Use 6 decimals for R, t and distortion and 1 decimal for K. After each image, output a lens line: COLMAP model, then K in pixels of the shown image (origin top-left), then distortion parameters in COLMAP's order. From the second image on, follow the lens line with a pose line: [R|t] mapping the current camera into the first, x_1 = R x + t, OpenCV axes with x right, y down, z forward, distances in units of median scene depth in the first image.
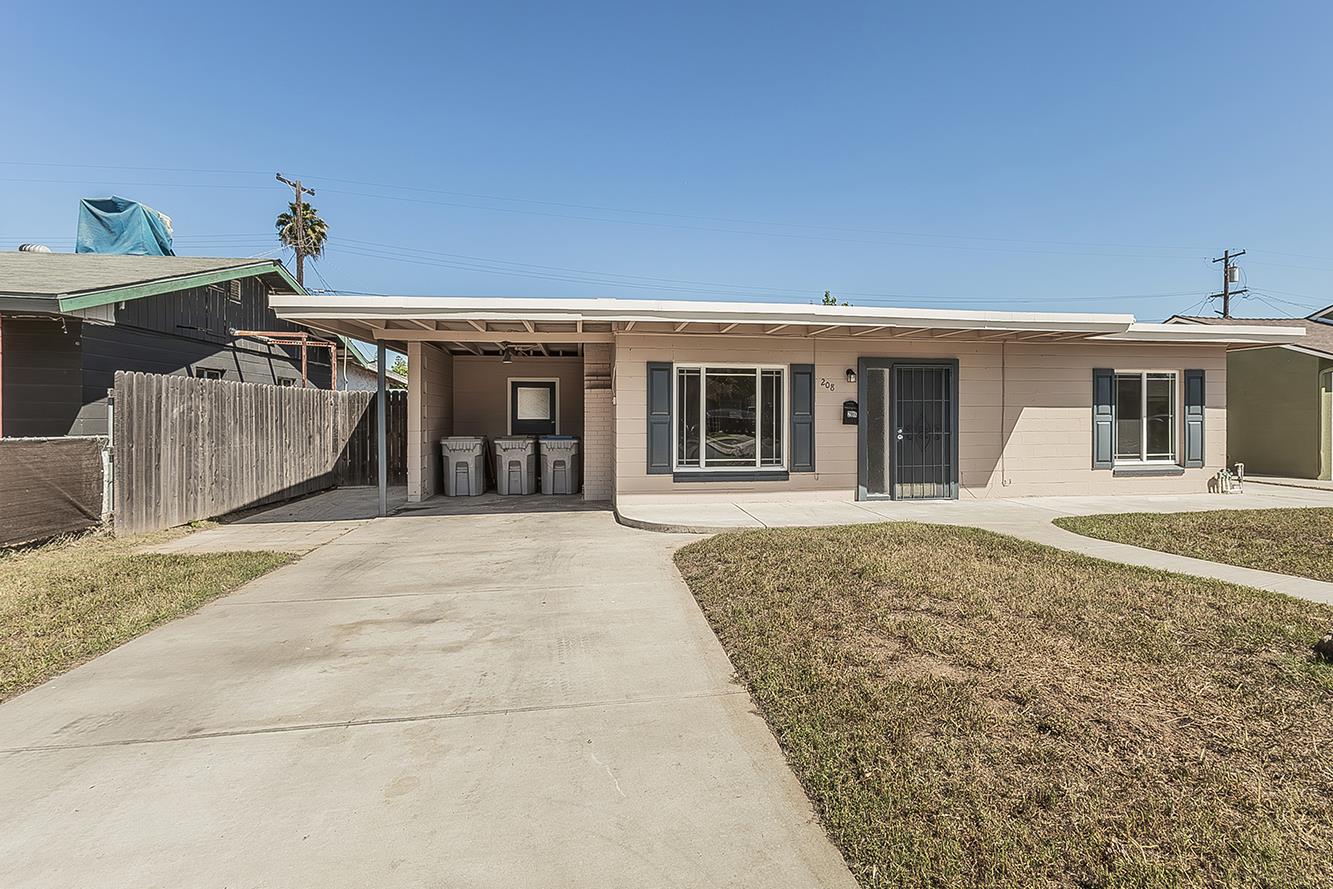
lens RADIAL K [[643.7, 0, 697.8], [0, 643.7, 417.6], [0, 0, 1]] dist [0.004411, 0.000347]
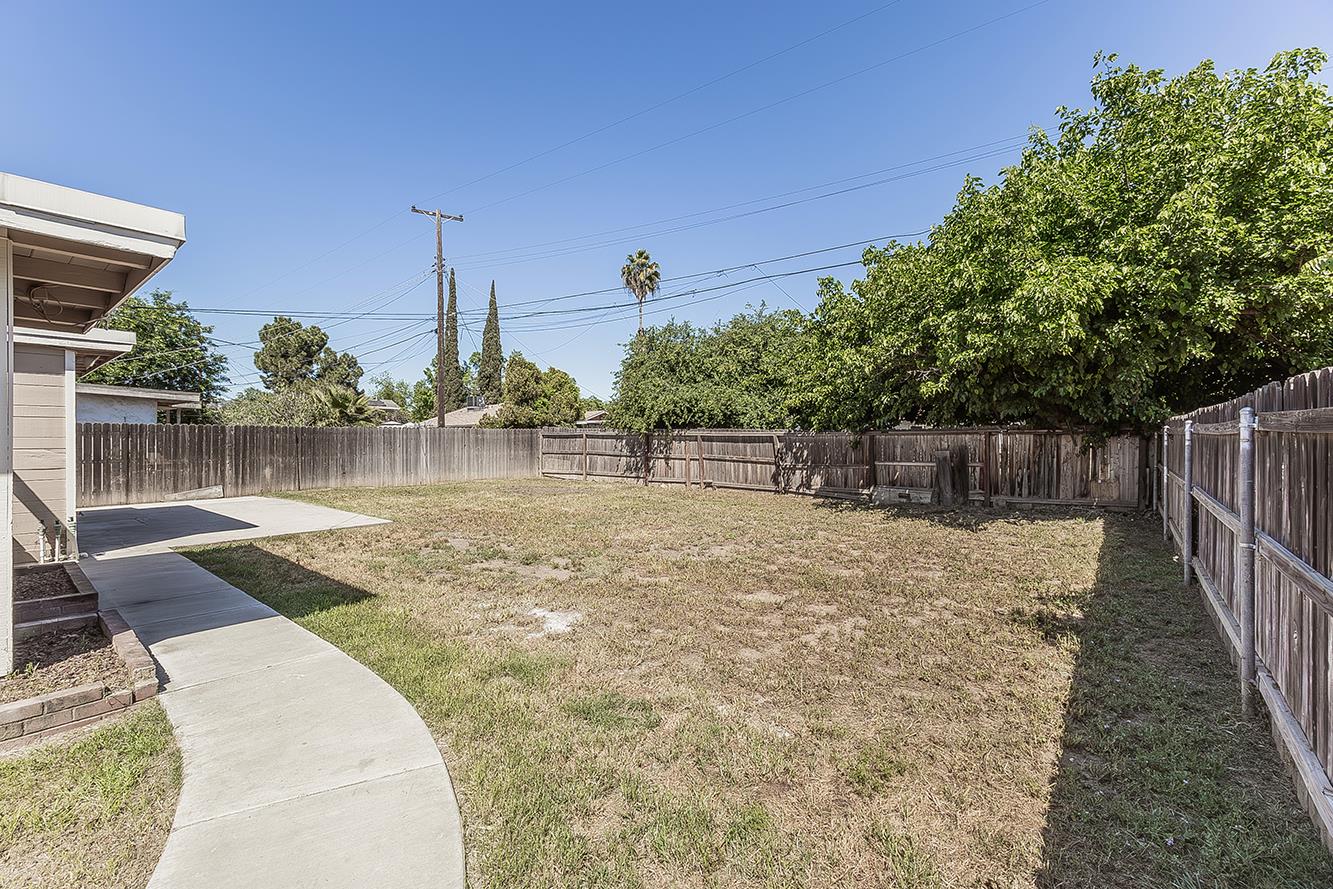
lens RADIAL K [[558.5, 0, 660.9], [0, 558.5, 439.6], [0, 0, 1]] dist [0.005242, -0.001432]
pose [[0.656290, 0.002317, -0.754505, 0.887451], [-0.001058, 0.999997, 0.002152, -0.010268], [0.754508, -0.000614, 0.656291, 2.144348]]
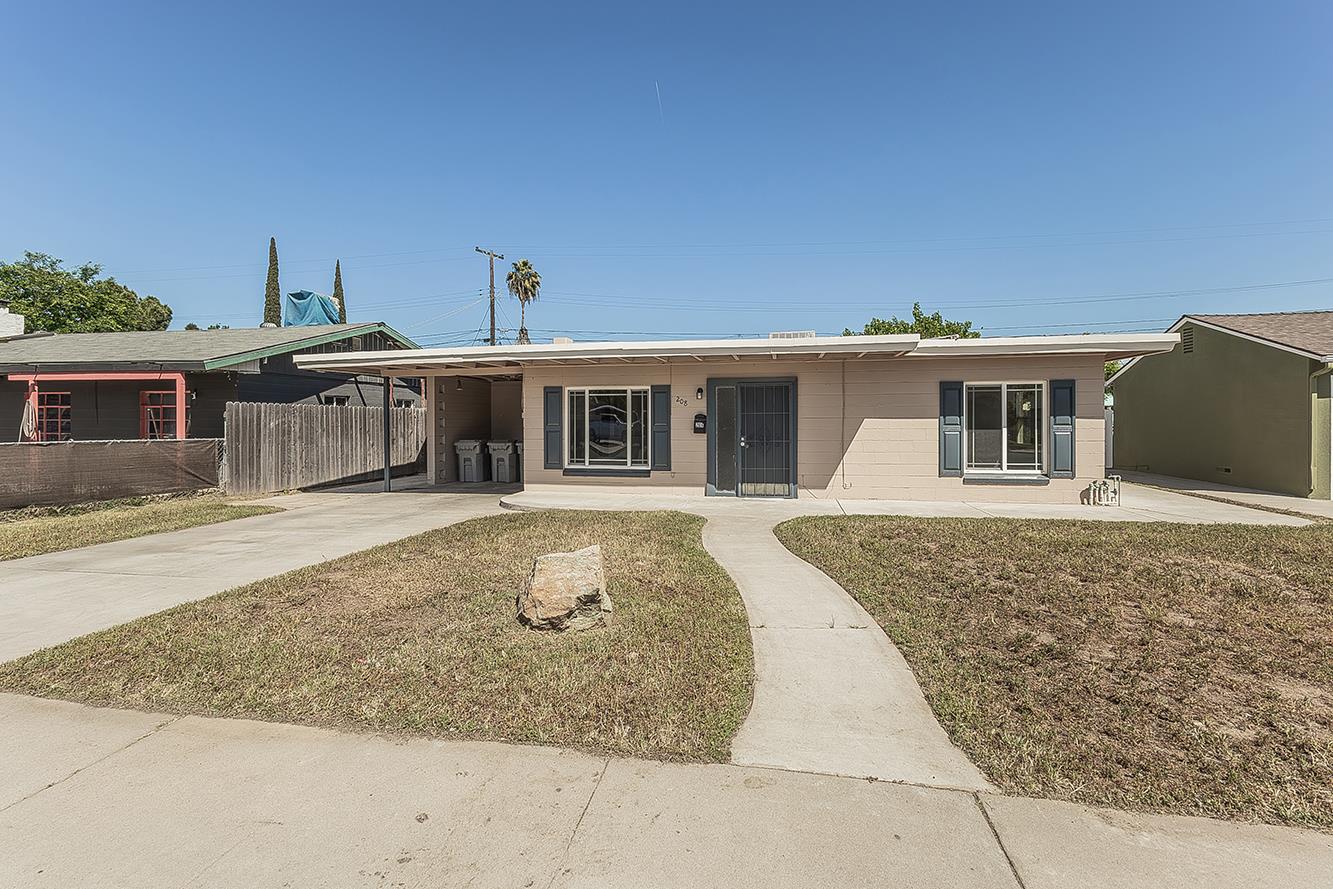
lens RADIAL K [[582.9, 0, 679.4], [0, 582.9, 422.3], [0, 0, 1]] dist [0.005239, 0.000350]
pose [[0.938334, -0.001324, -0.345727, 0.560909], [0.001393, 0.999999, -0.000051, -0.010073], [0.345727, -0.000434, 0.938335, -0.055308]]
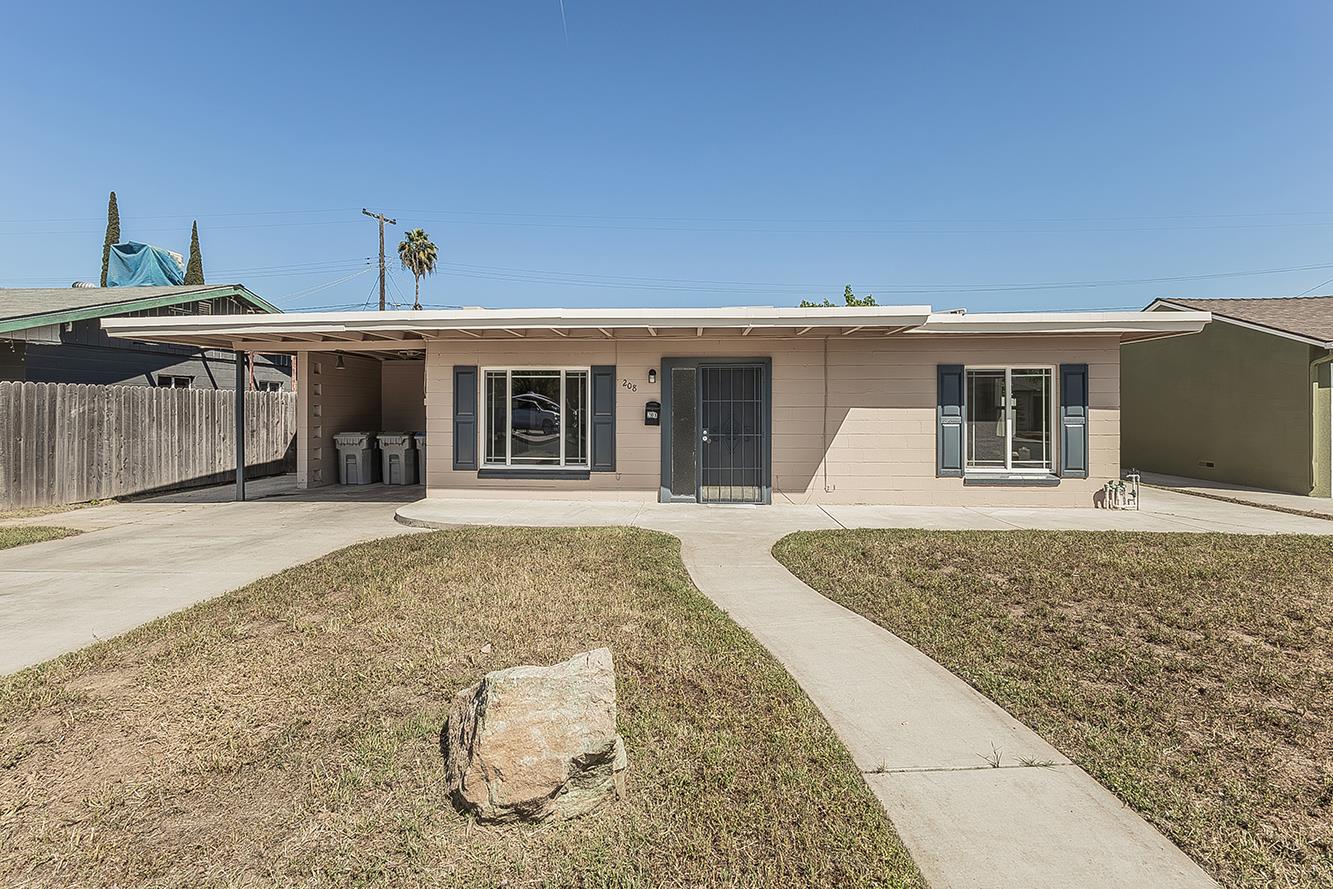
lens RADIAL K [[606.6, 0, 656.5], [0, 606.6, 404.7], [0, 0, 1]] dist [0.005131, 0.000386]
pose [[0.972283, 0.000319, -0.233808, 0.443987], [-0.002292, 0.999964, -0.008168, -0.013045], [0.233797, 0.008478, 0.972248, 0.083706]]
